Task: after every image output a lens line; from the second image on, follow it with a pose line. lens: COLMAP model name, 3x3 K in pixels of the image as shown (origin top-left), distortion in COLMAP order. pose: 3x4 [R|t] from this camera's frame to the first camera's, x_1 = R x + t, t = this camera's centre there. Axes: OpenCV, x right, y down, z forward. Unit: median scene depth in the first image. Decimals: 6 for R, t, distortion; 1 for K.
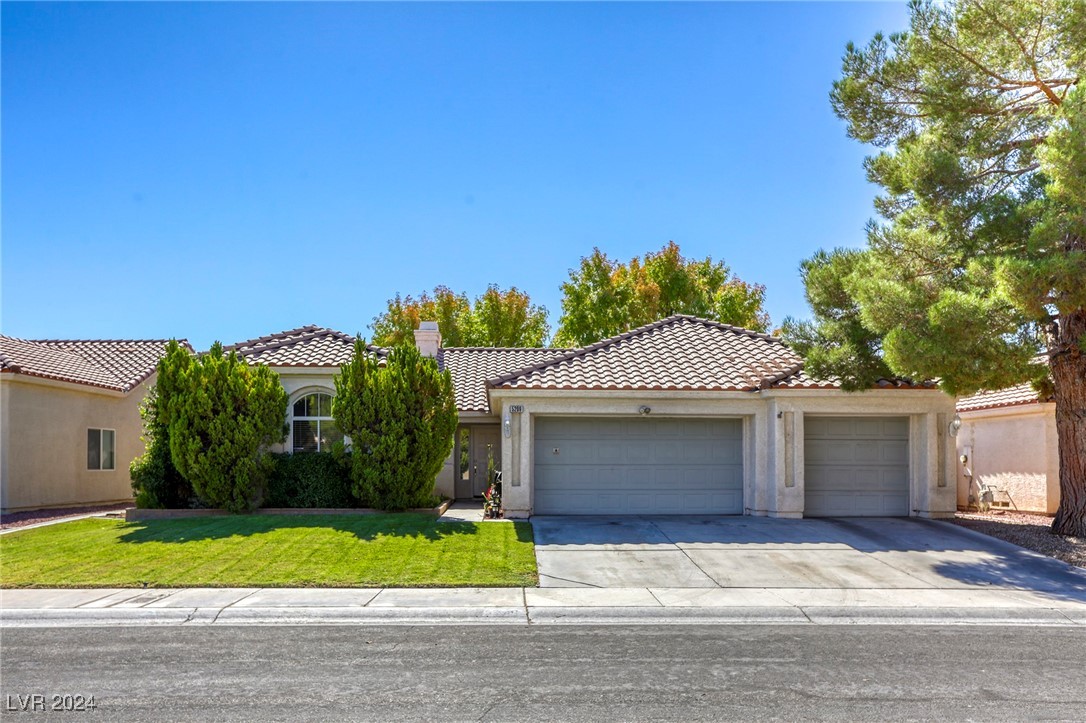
lens RADIAL K [[914.3, 0, 543.0], [0, 914.3, 361.5], [0, 0, 1]] dist [-0.007973, 0.008011]
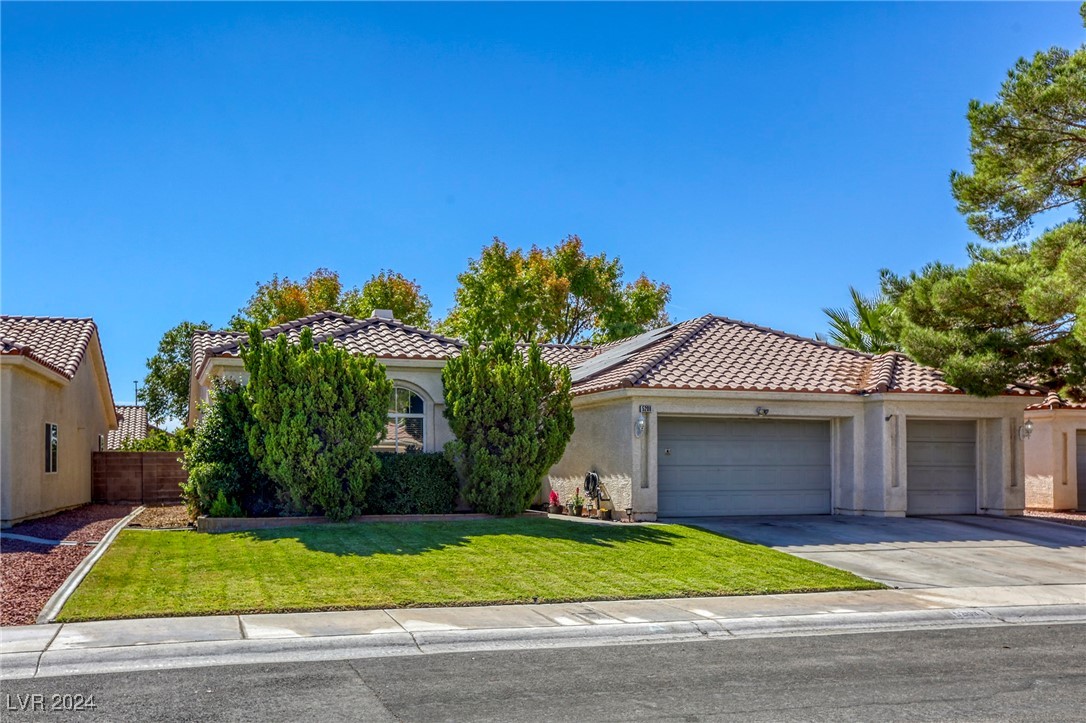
lens RADIAL K [[965.5, 0, 543.0], [0, 965.5, 361.5], [0, 0, 1]] dist [0.006158, -0.002623]
pose [[0.965411, 0.026422, 0.259391, -0.395795], [-0.028089, 0.999602, 0.002722, 0.002353], [-0.259216, -0.009914, 0.965769, 0.040451]]
